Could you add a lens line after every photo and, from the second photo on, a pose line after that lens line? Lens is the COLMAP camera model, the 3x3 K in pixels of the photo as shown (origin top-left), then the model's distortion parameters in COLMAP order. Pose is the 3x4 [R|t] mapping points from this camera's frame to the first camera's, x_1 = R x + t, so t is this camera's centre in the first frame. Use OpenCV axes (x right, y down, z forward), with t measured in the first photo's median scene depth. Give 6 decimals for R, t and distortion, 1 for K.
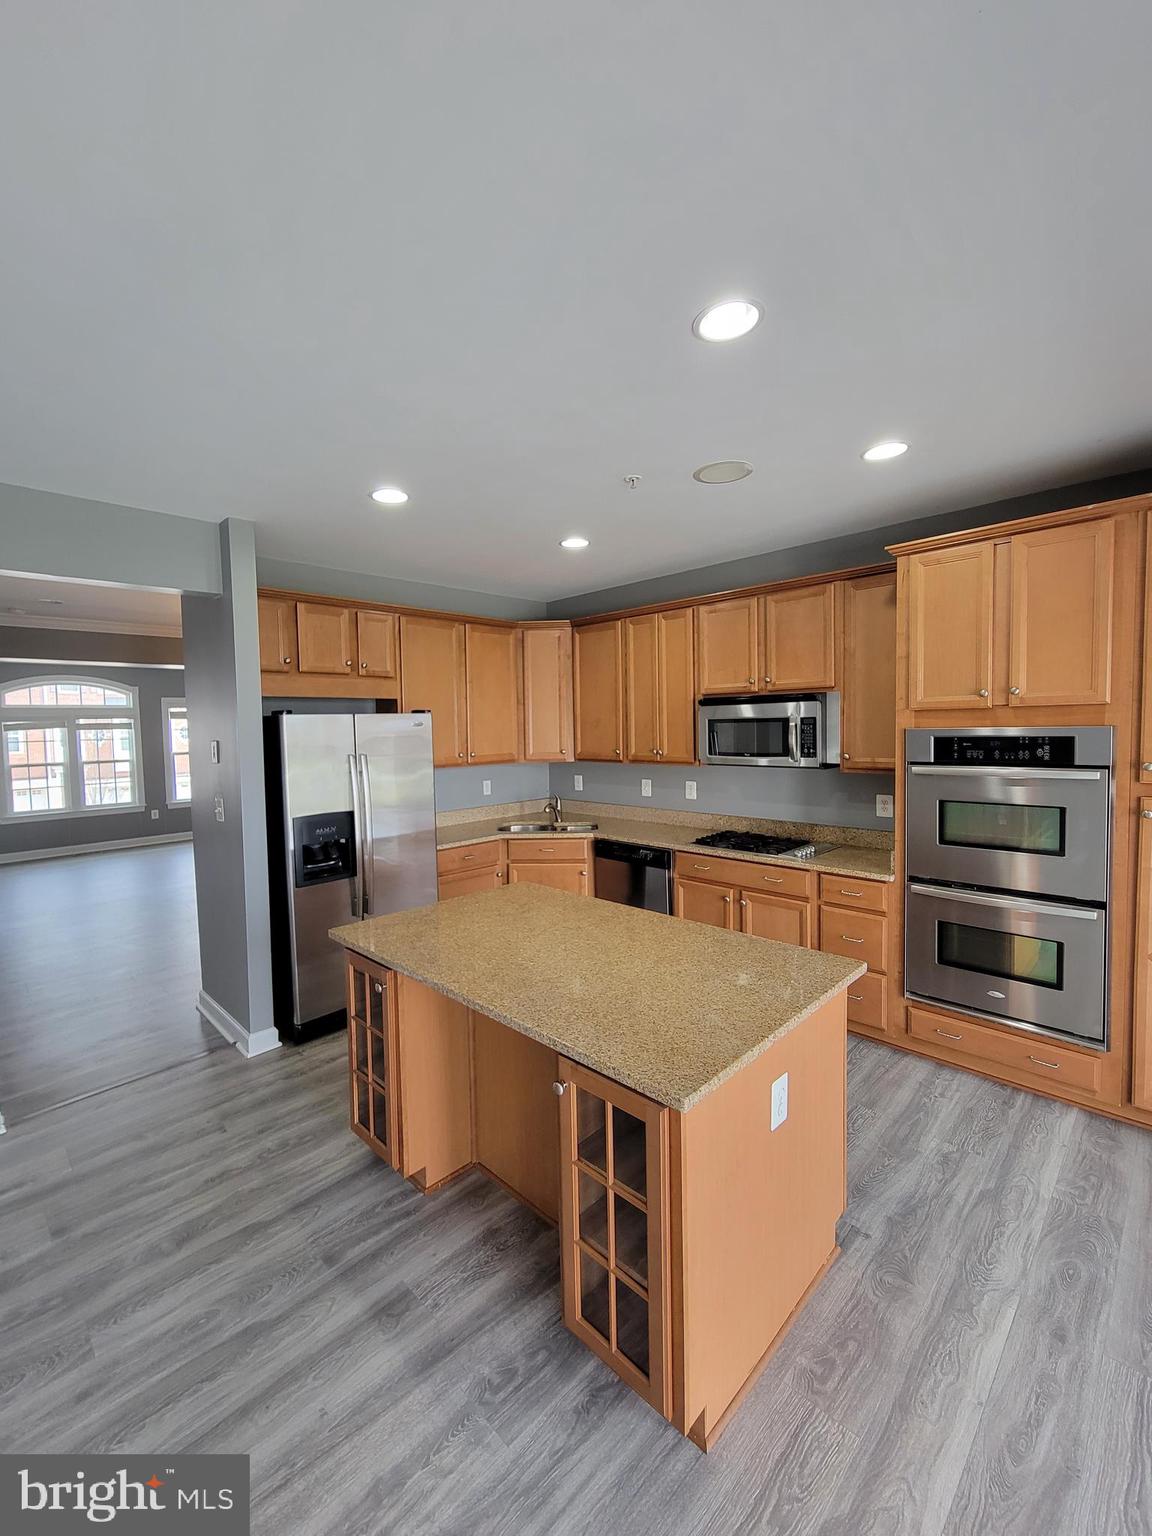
lens RADIAL K [[626.8, 0, 562.5], [0, 626.8, 756.8], [0, 0, 1]] dist [-0.000714, -0.000222]
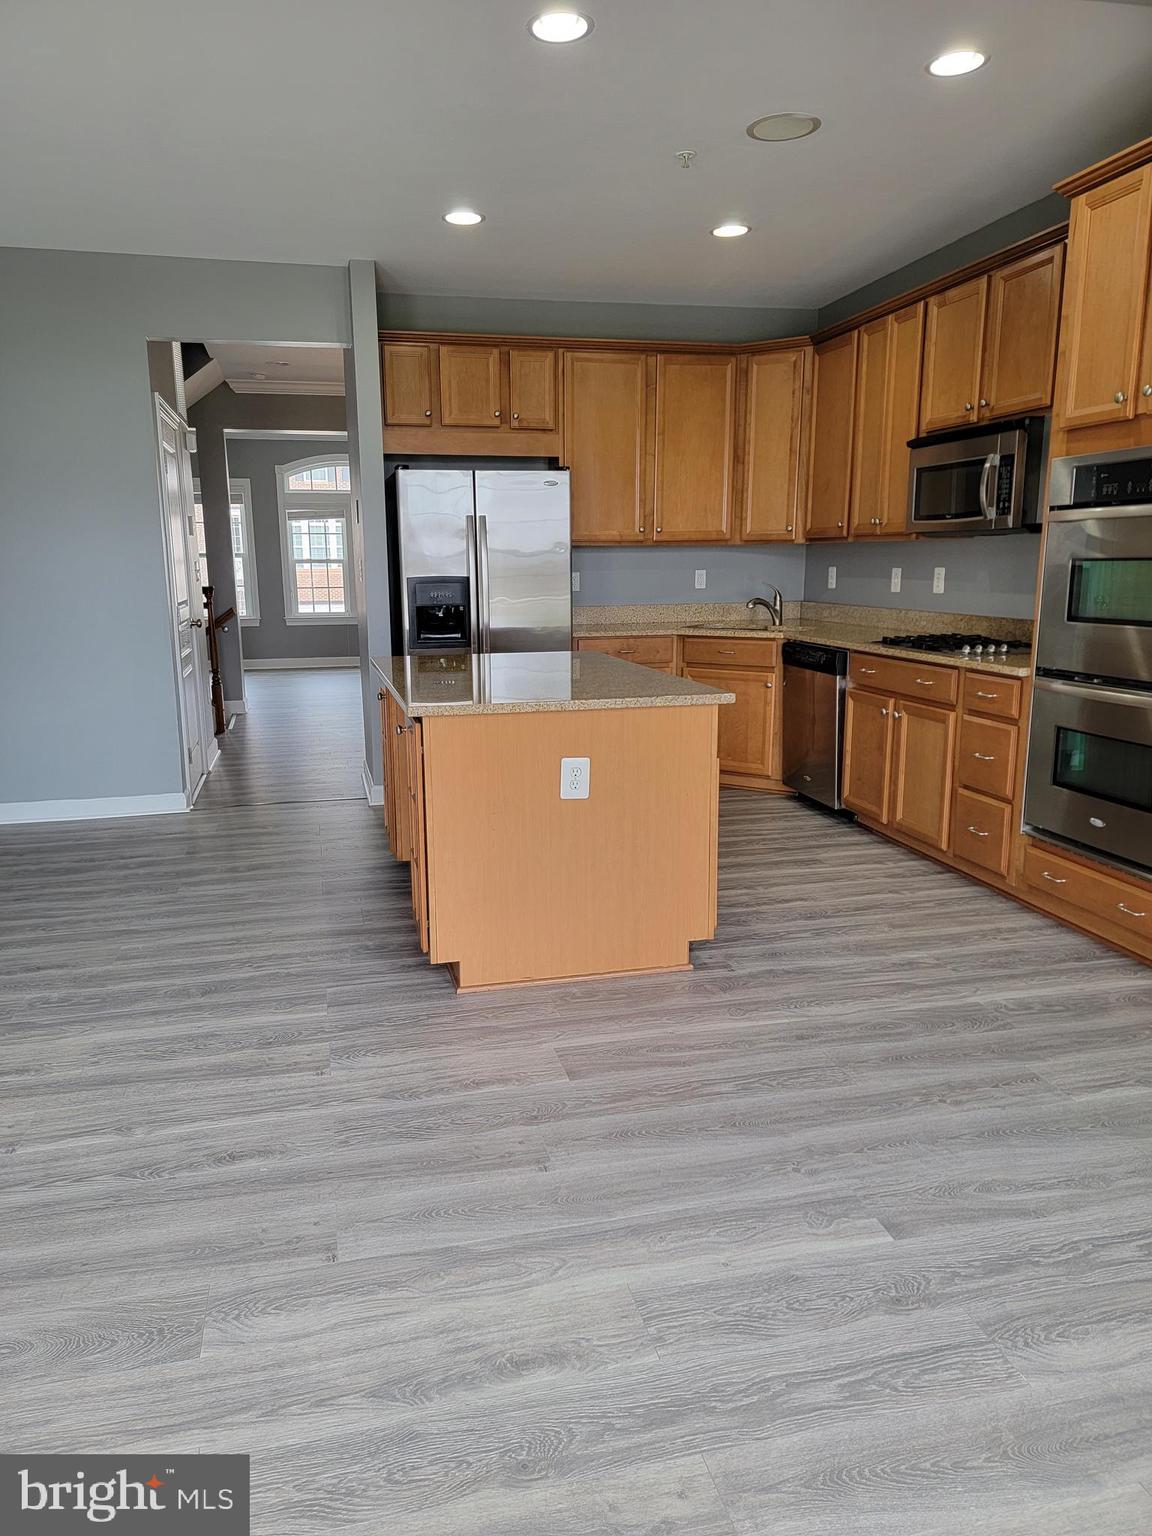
lens RADIAL K [[1053.8, 0, 561.0], [0, 1053.8, 751.0], [0, 0, 1]] dist [0.097397, -0.077112]
pose [[0.855236, 0.108468, -0.506761, 0.538445], [-0.035167, 0.987744, 0.152068, 0.086472], [0.517045, -0.112233, 0.848568, -0.269365]]
